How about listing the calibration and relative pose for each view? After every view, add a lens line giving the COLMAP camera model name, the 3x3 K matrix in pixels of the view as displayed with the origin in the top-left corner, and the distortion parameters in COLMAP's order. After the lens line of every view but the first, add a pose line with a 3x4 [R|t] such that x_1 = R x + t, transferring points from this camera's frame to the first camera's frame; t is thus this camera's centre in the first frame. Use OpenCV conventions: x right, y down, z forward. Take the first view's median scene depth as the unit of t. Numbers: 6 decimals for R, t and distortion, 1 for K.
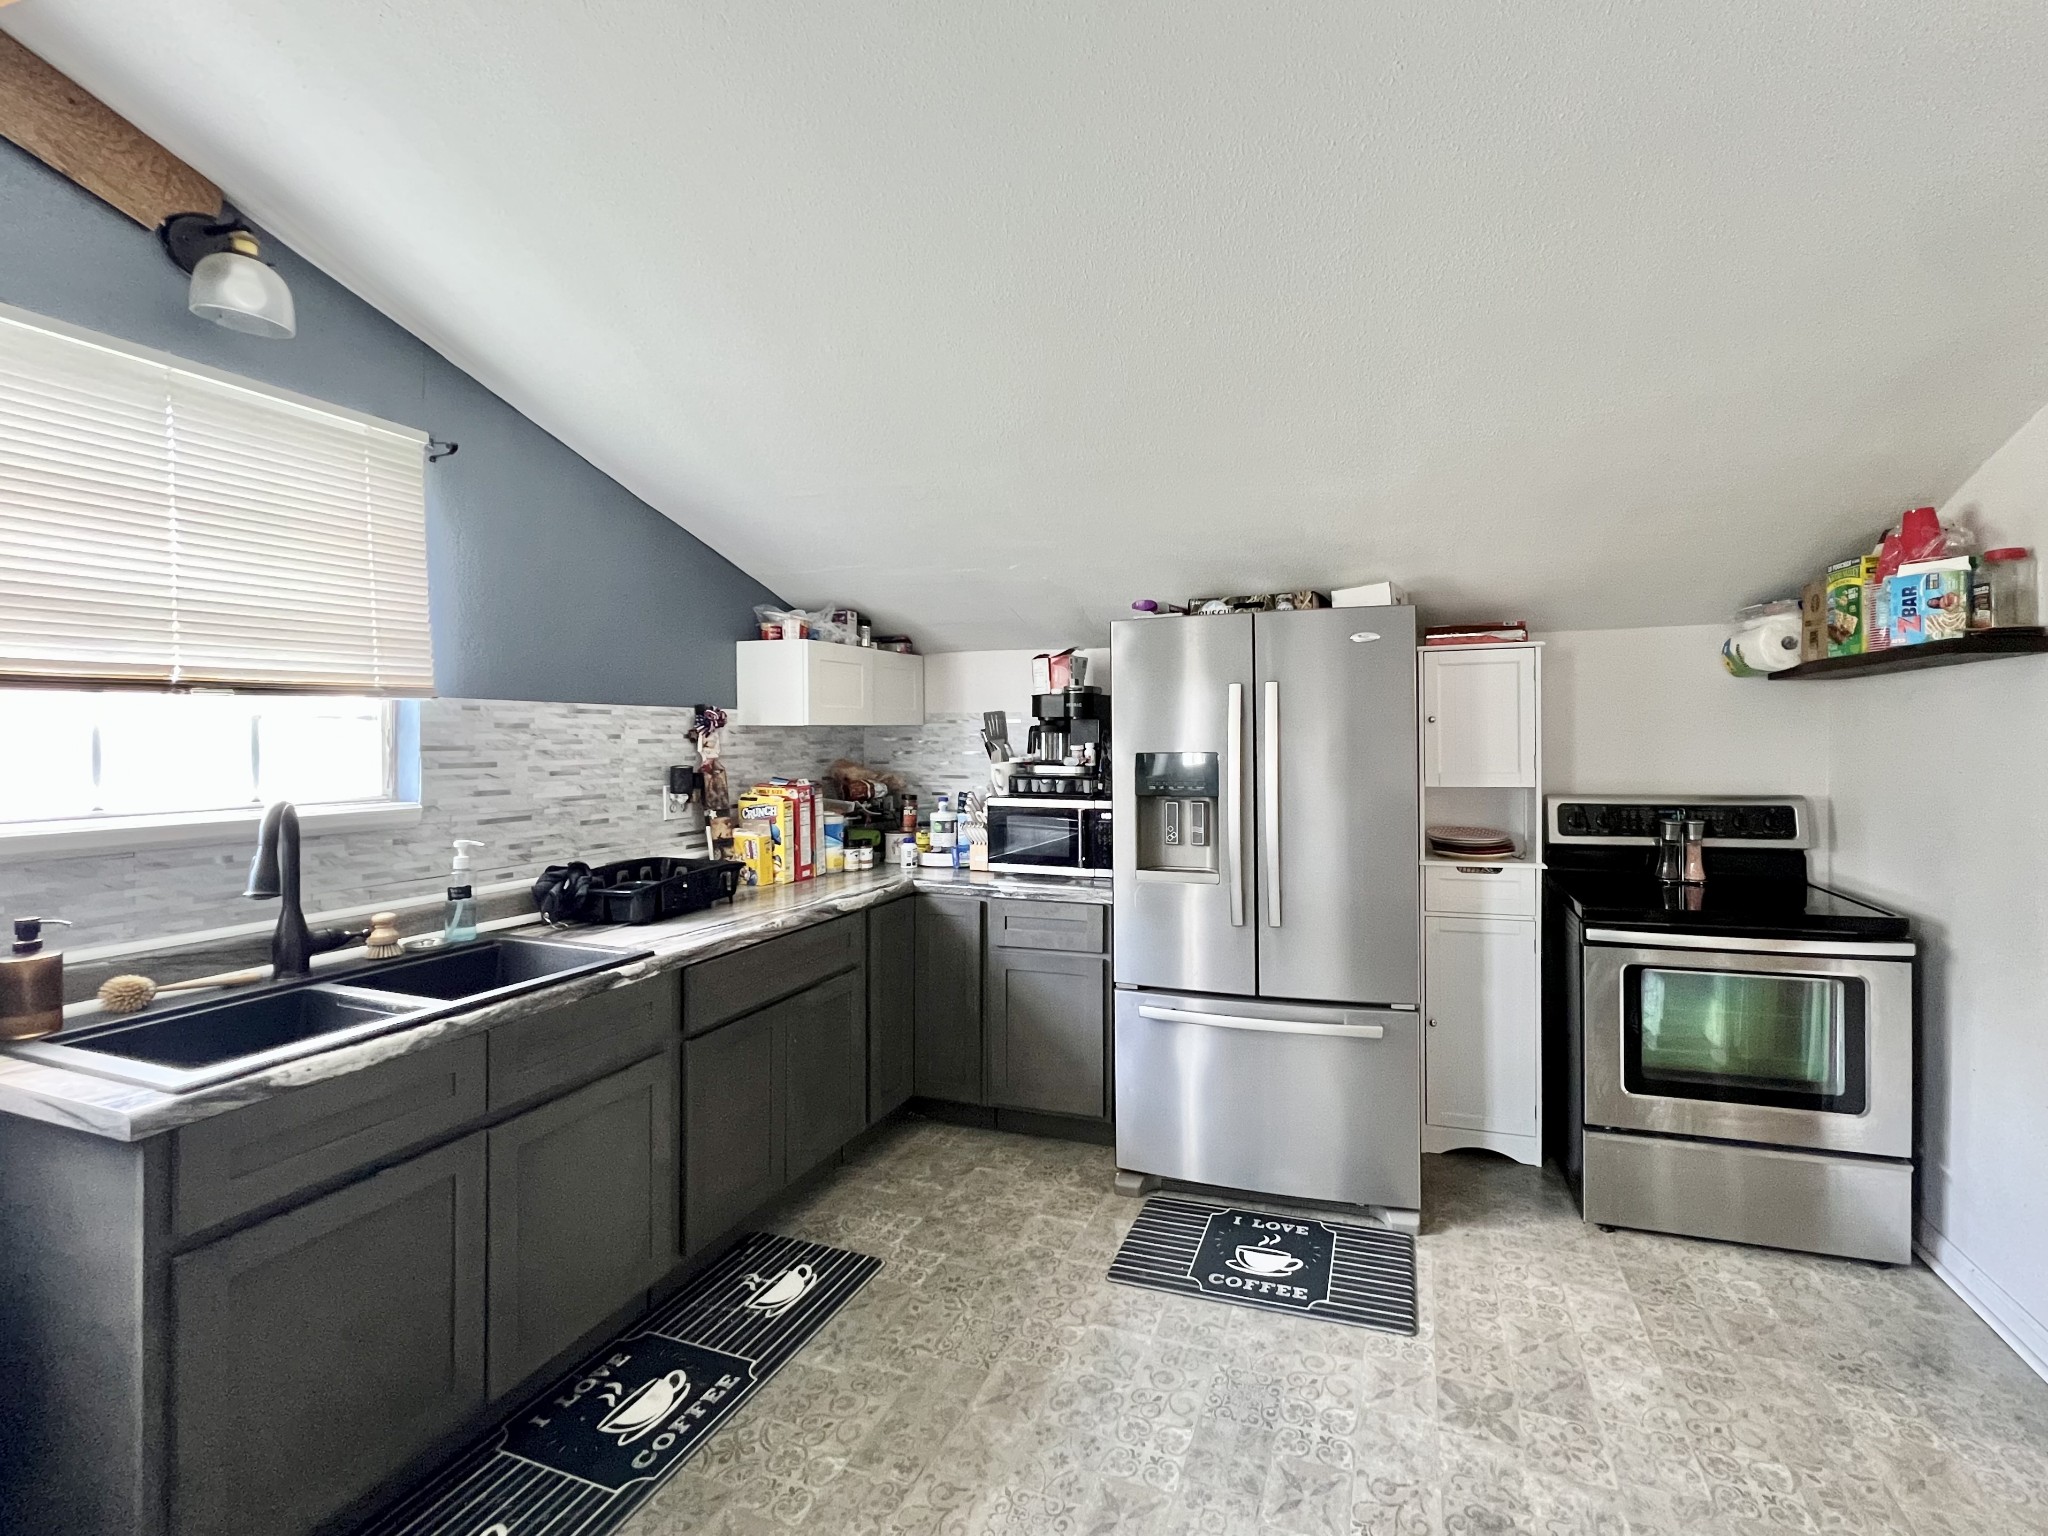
lens RADIAL K [[986.6, 0, 1027.2], [0, 986.6, 720.4], [0, 0, 1]] dist [-0.000301, -0.000117]
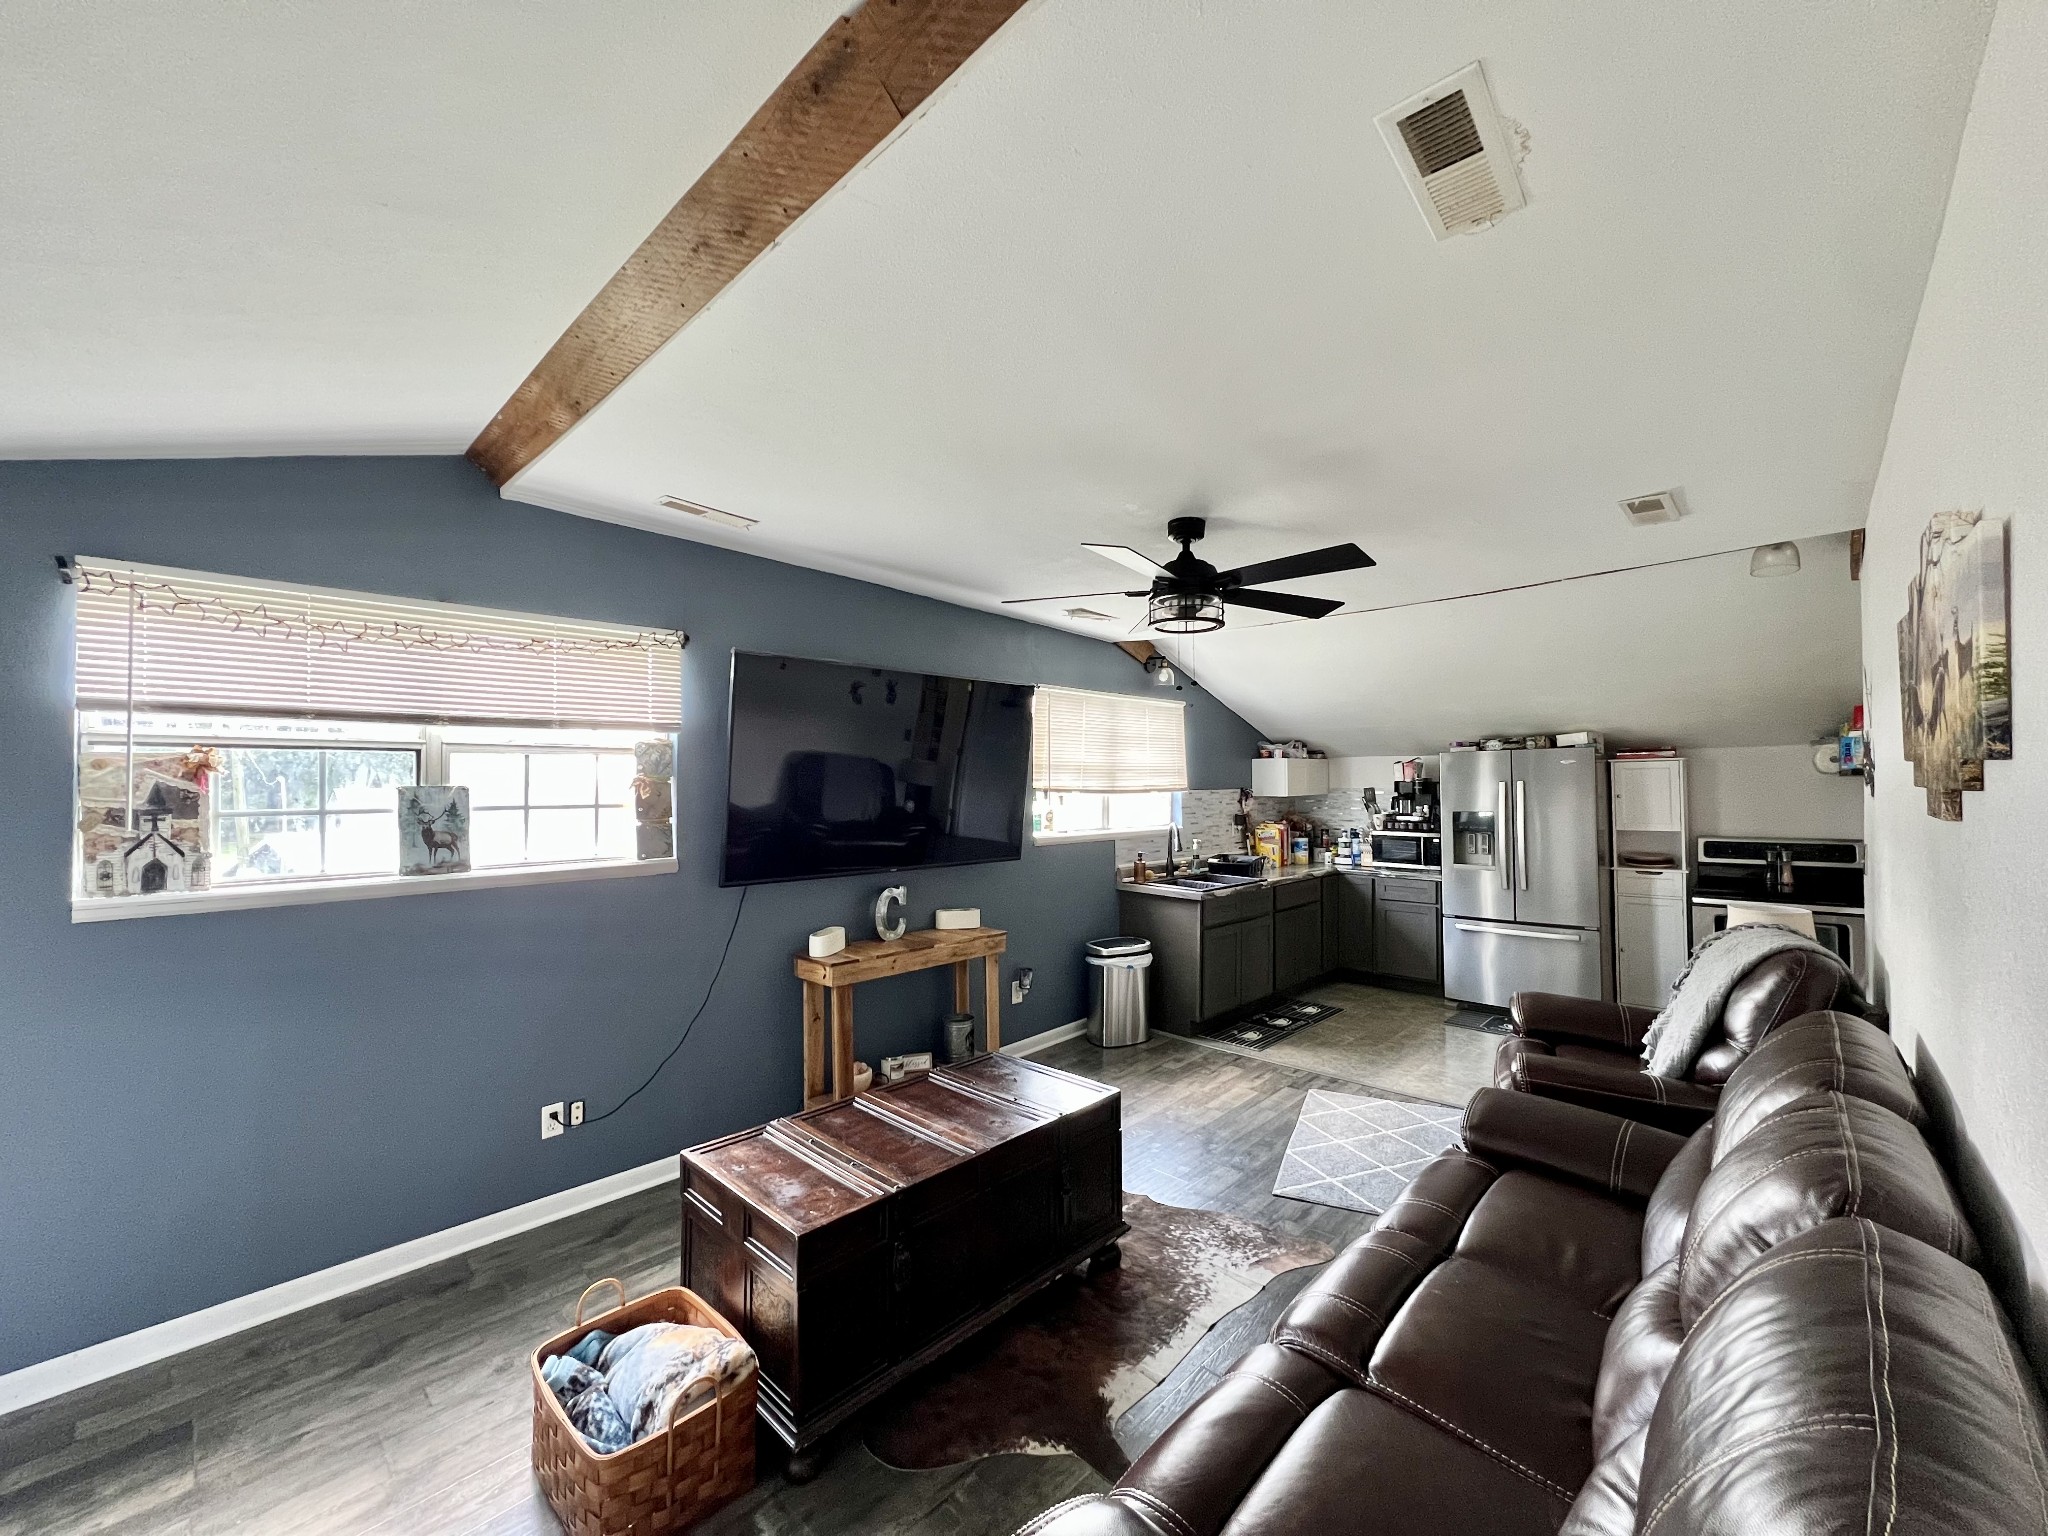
lens RADIAL K [[792.1, 0, 1024.0], [0, 792.1, 768.0], [0, 0, 1]] dist [0.000293, 0.000002]
pose [[0.931761, -0.006068, -0.363020, -0.124181], [0.003731, 0.999968, -0.007137, -0.048803], [0.363052, 0.005296, 0.931754, -0.887799]]
